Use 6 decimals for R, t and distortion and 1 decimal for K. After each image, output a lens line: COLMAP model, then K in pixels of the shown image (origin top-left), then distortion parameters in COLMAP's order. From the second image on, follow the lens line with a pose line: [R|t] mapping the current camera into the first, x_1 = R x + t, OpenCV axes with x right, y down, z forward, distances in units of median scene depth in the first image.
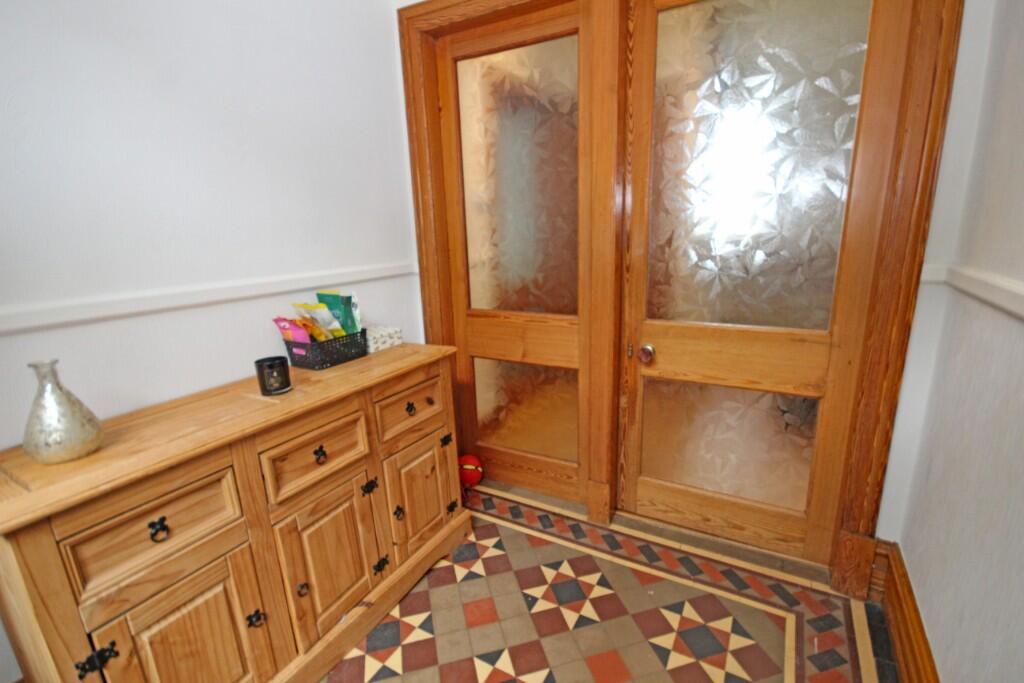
lens RADIAL K [[472.0, 0, 508.7], [0, 472.0, 351.1], [0, 0, 1]] dist [-0.003575, -0.000593]
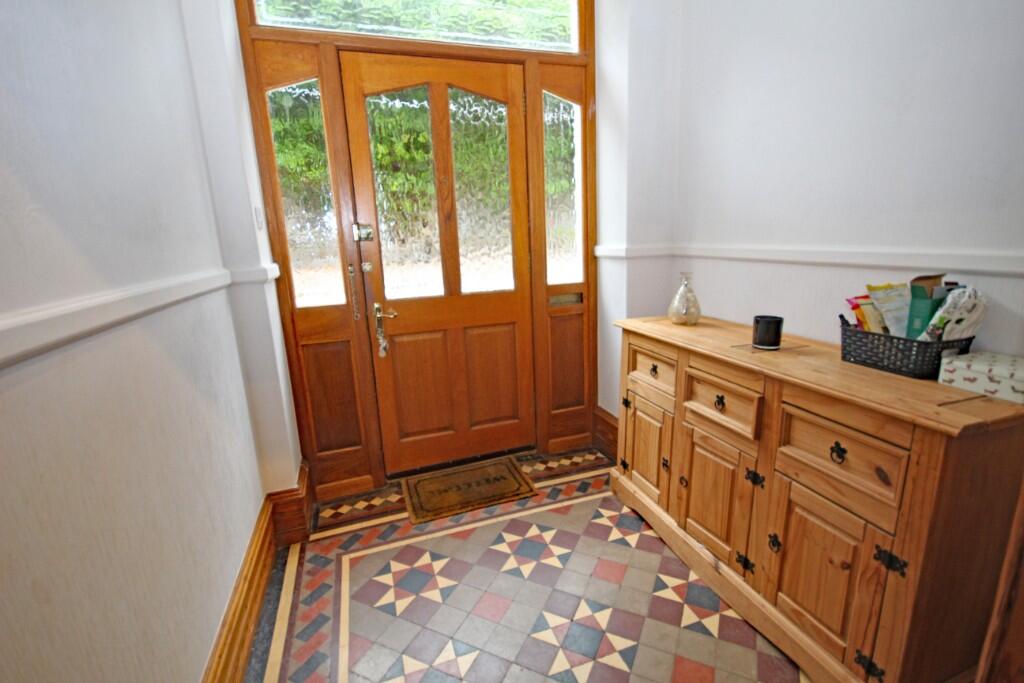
lens RADIAL K [[472.0, 0, 508.7], [0, 472.0, 343.6], [0, 0, 1]] dist [-0.003575, -0.000593]
pose [[-0.664158, 0.230705, -0.711104, 0.638885], [-0.125393, 0.903340, 0.410187, -0.277343], [0.737001, 0.361597, -0.571032, 1.093256]]
